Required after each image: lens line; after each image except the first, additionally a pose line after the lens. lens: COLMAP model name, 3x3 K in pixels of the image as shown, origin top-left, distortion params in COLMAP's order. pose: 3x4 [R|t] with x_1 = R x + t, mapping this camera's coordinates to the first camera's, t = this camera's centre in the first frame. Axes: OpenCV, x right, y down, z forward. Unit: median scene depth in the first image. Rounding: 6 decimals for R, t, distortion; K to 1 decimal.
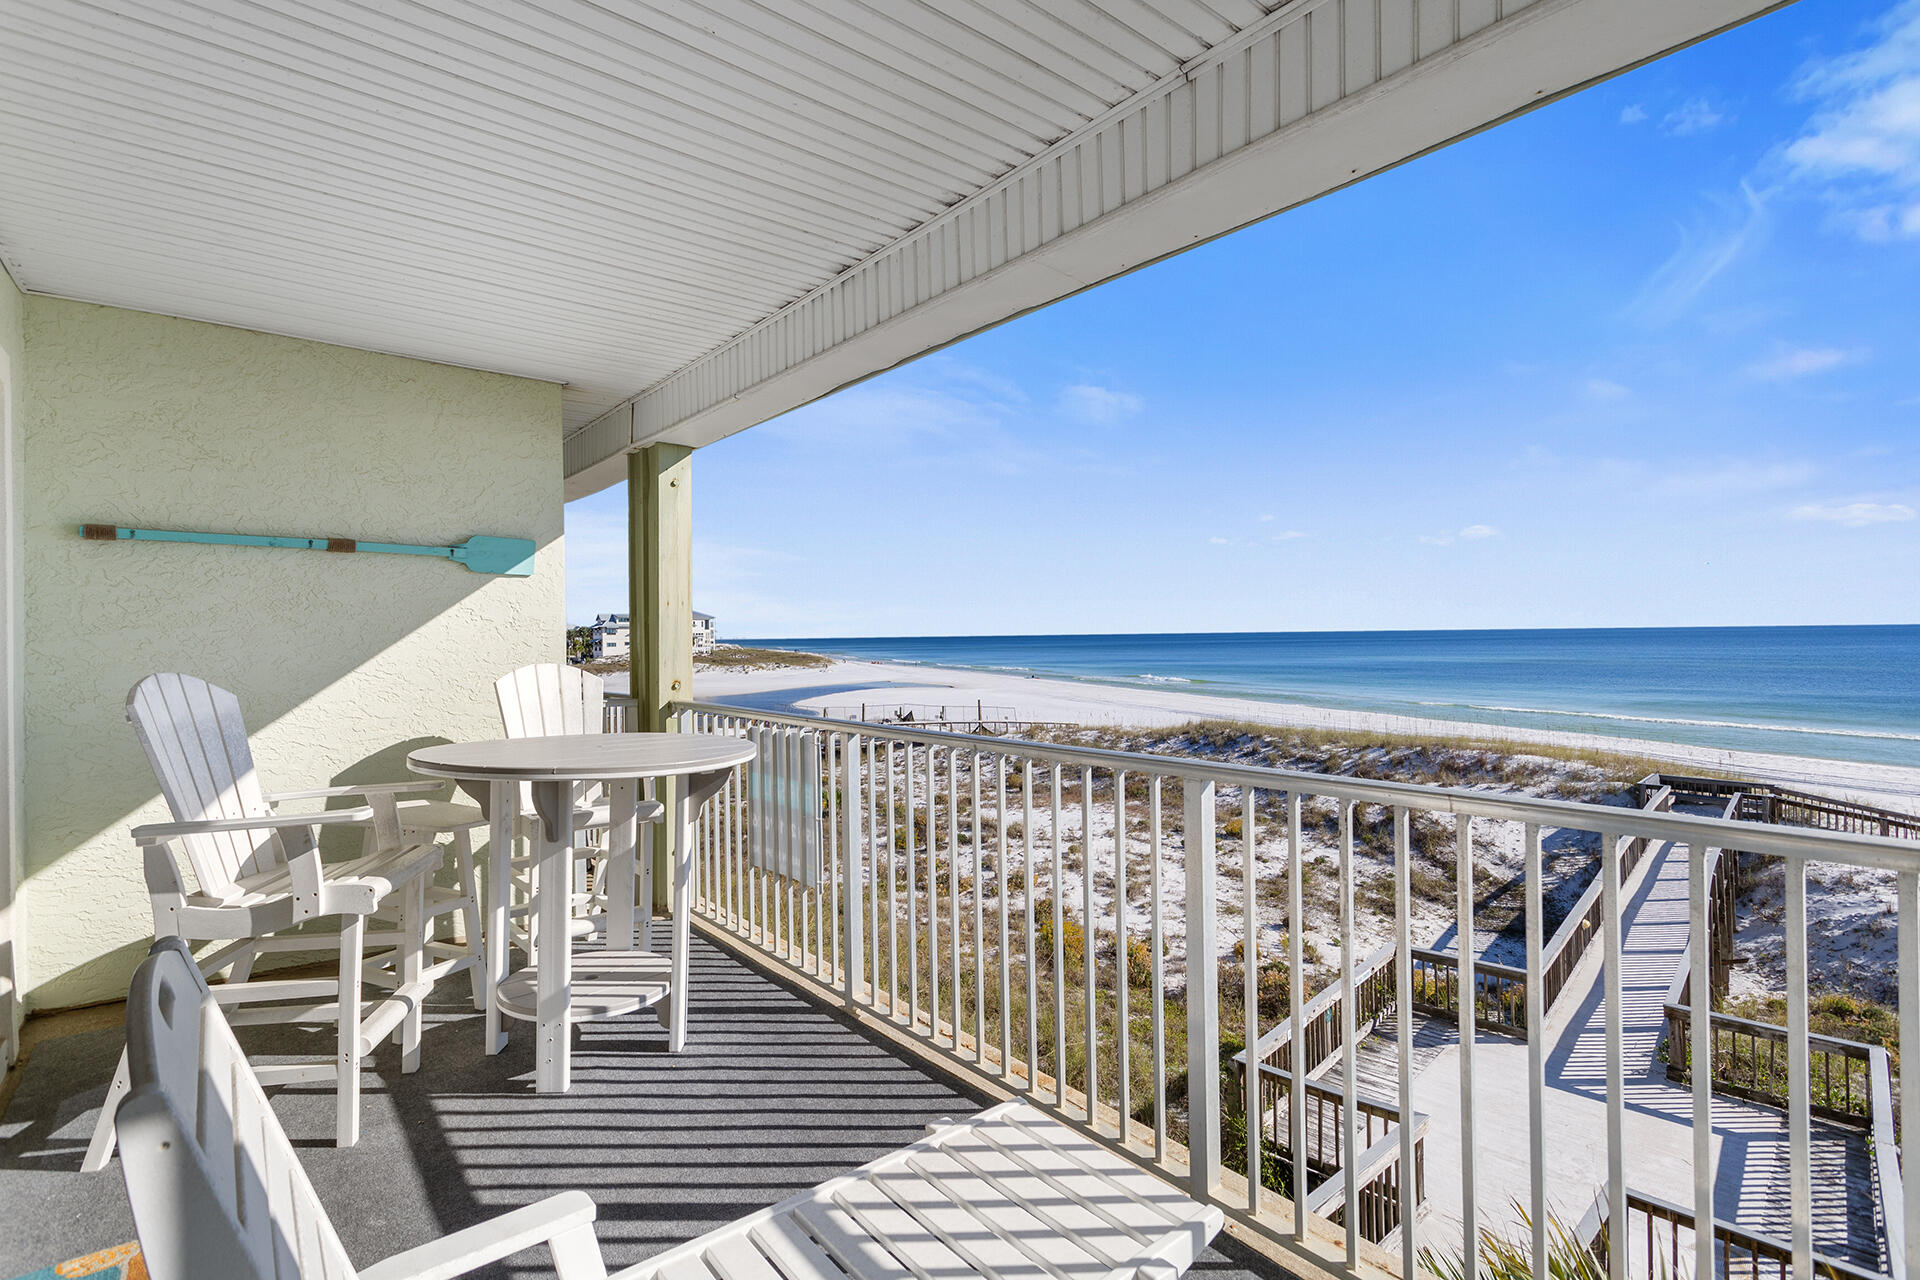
lens RADIAL K [[939.1, 0, 950.8], [0, 939.1, 643.0], [0, 0, 1]] dist [0.000189, 0.000647]
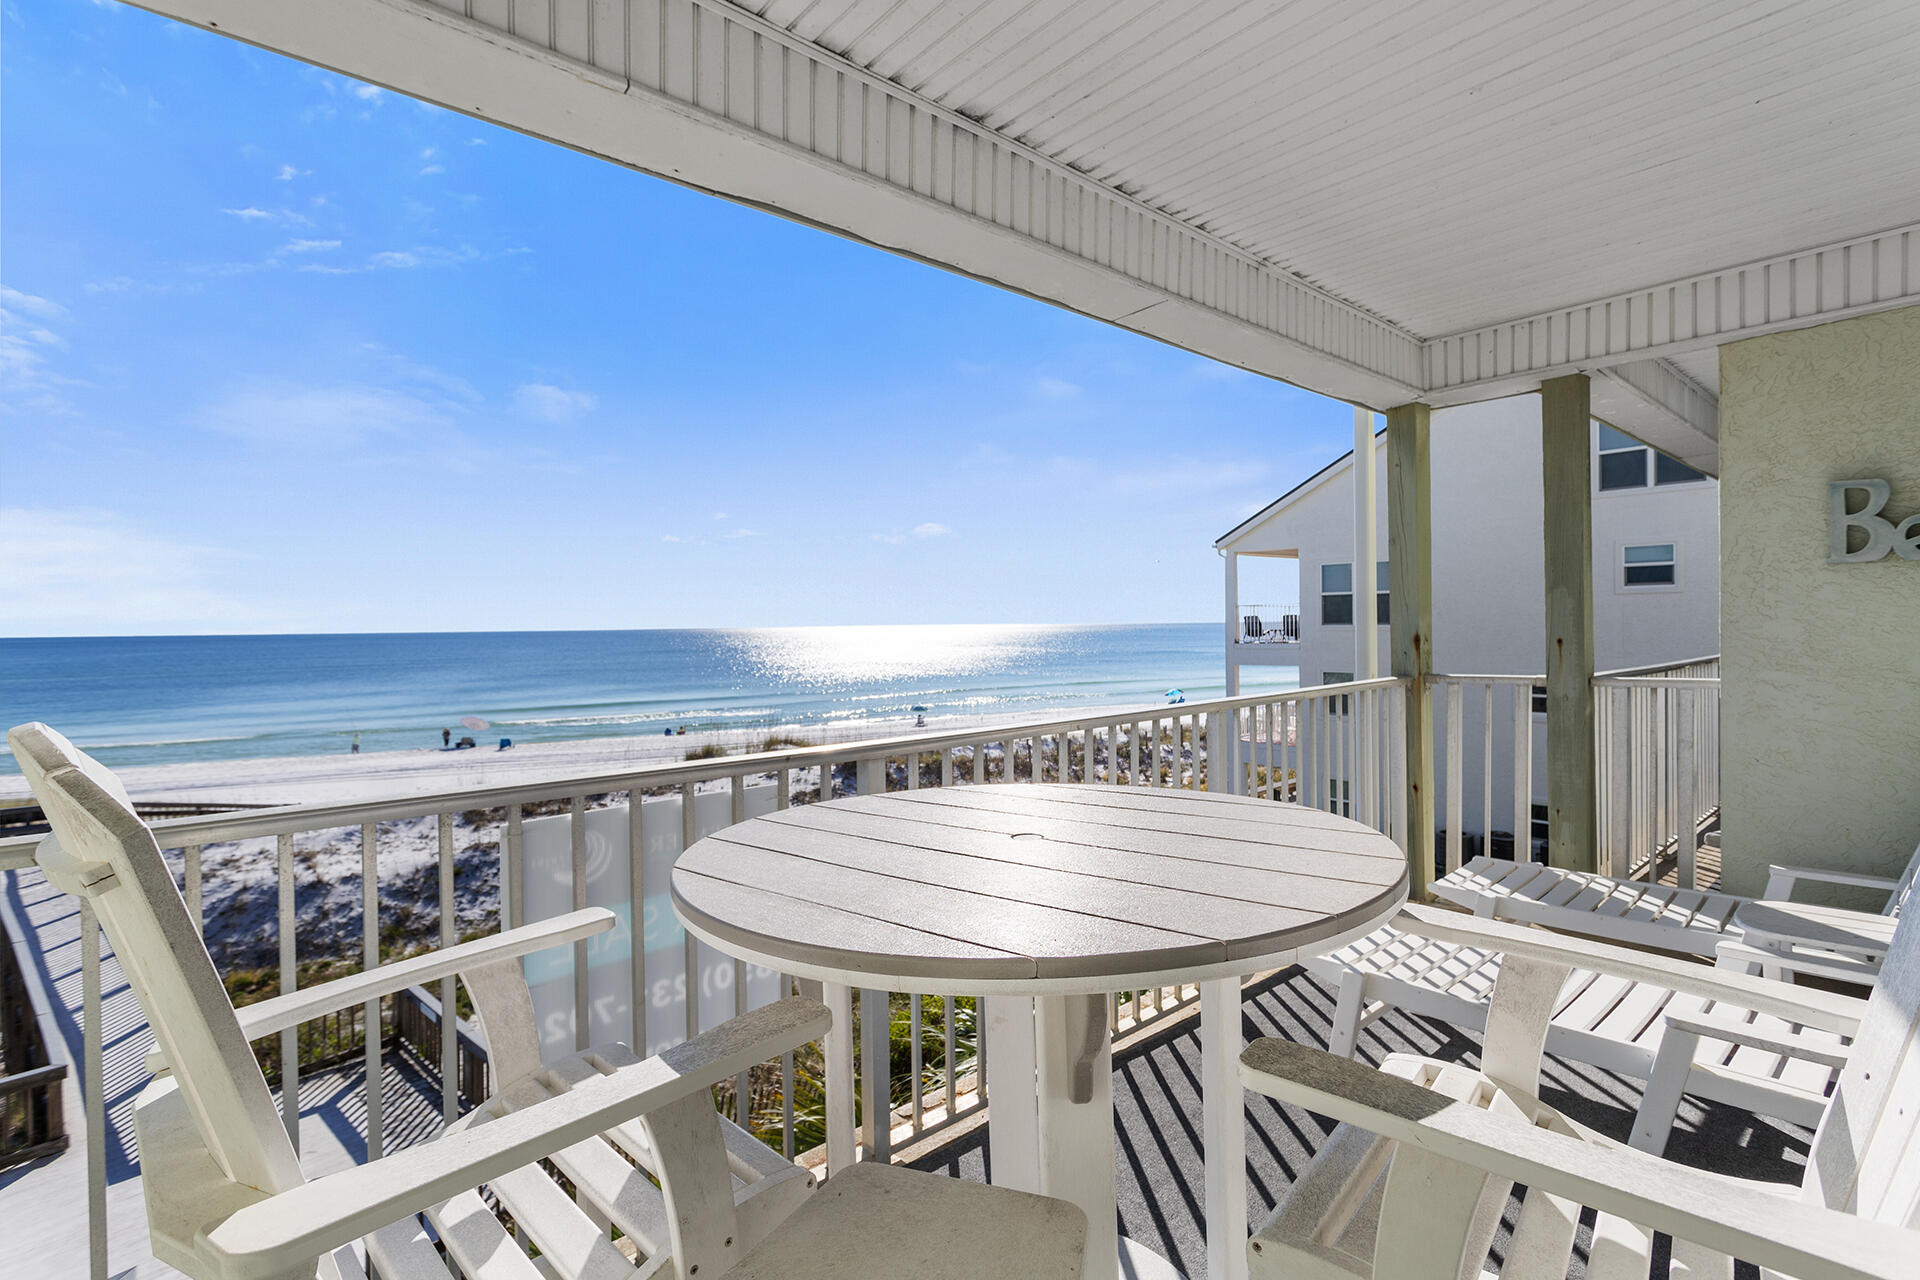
lens RADIAL K [[939.1, 0, 950.8], [0, 939.1, 643.0], [0, 0, 1]] dist [0.000189, 0.000647]
pose [[-0.063533, -0.006146, 0.997961, -0.135709], [0.022096, 0.999727, 0.007564, 0.001920], [-0.997735, 0.022532, -0.063380, 0.169391]]
